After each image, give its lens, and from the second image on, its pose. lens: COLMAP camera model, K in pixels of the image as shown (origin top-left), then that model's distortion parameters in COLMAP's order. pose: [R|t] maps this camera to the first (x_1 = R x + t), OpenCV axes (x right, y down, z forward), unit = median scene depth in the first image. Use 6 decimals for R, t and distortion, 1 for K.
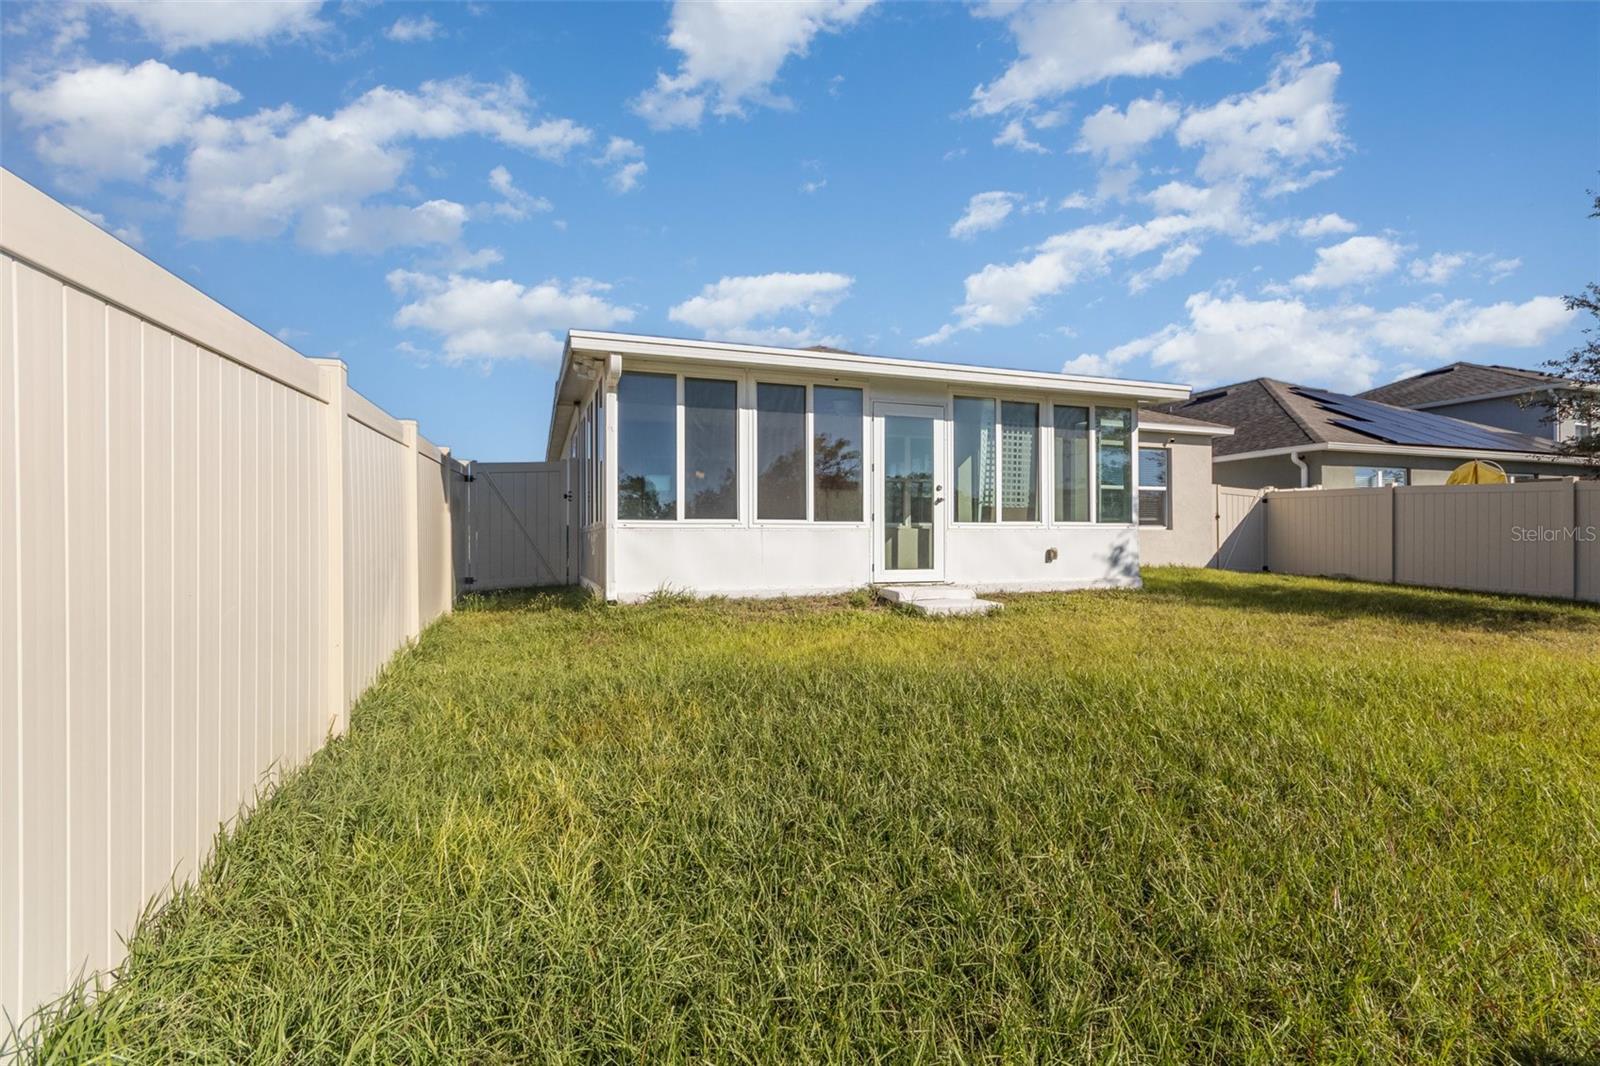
lens RADIAL K [[791.8, 0, 813.8], [0, 791.8, 540.4], [0, 0, 1]] dist [0.000104, -0.000244]
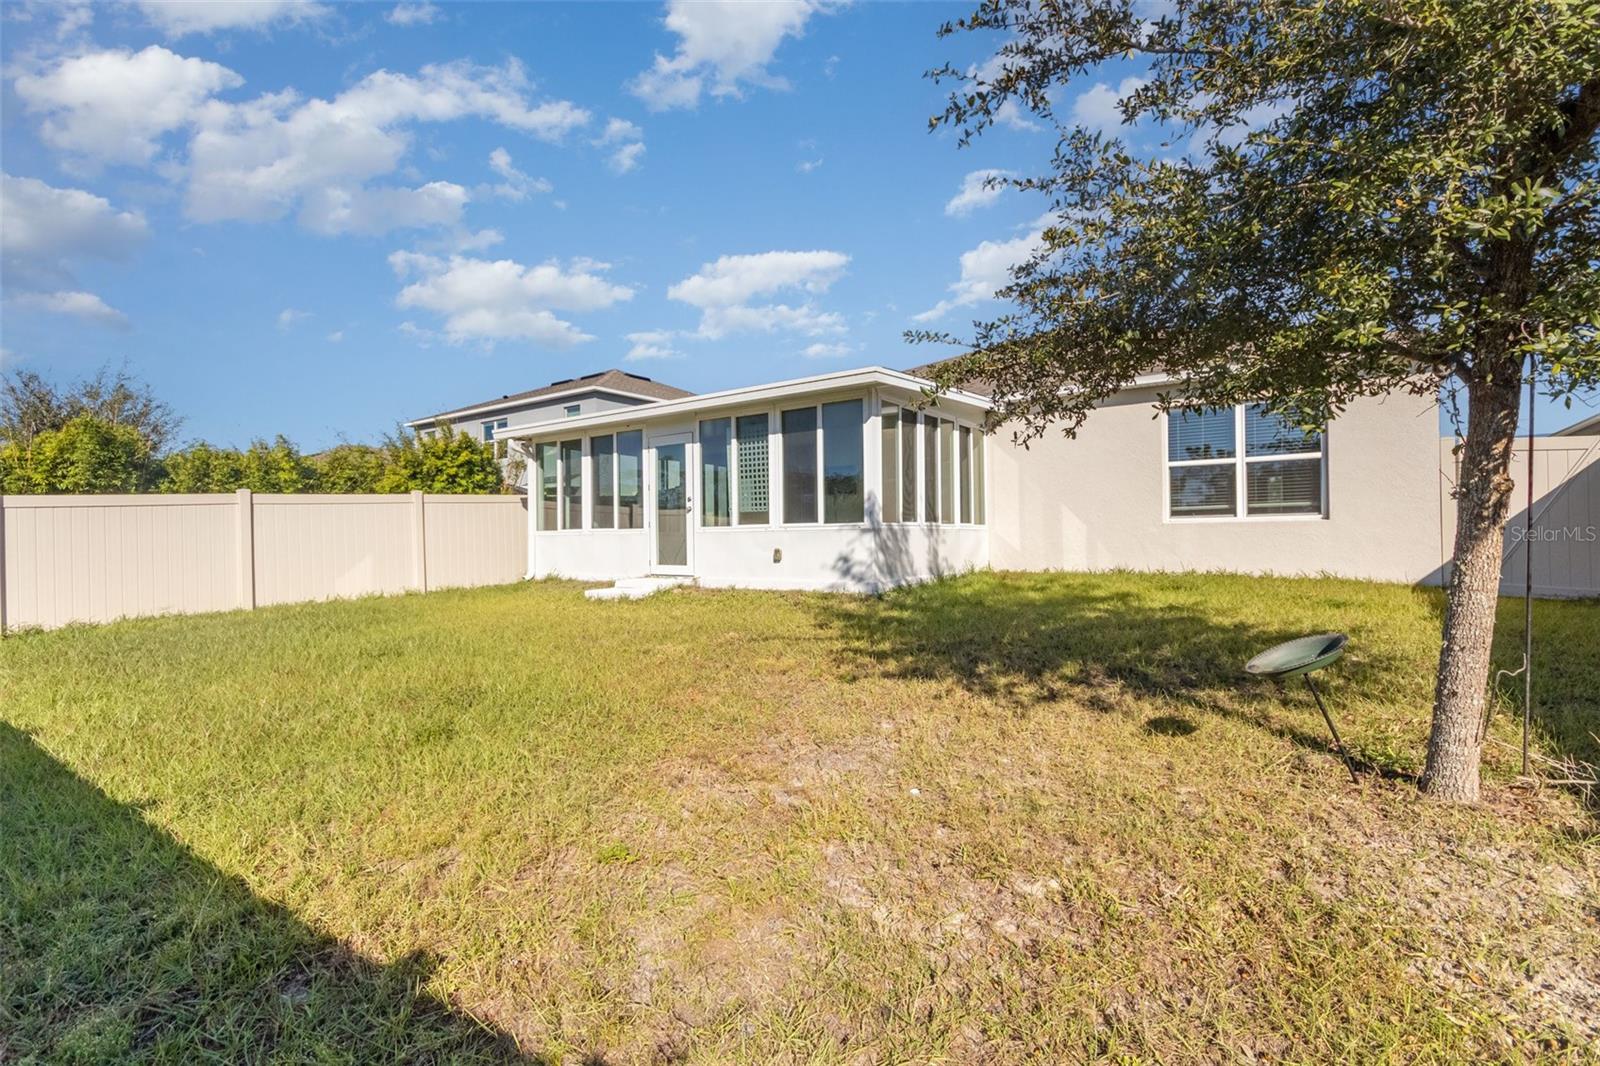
lens RADIAL K [[754.0, 0, 799.8], [0, 754.0, 541.4], [0, 0, 1]] dist [0.009505, -0.000323]
pose [[0.524563, 0.000514, -0.851371, 2.023197], [0.010203, 0.999924, 0.006891, -0.012567], [0.851310, -0.012301, 0.524518, 0.881805]]
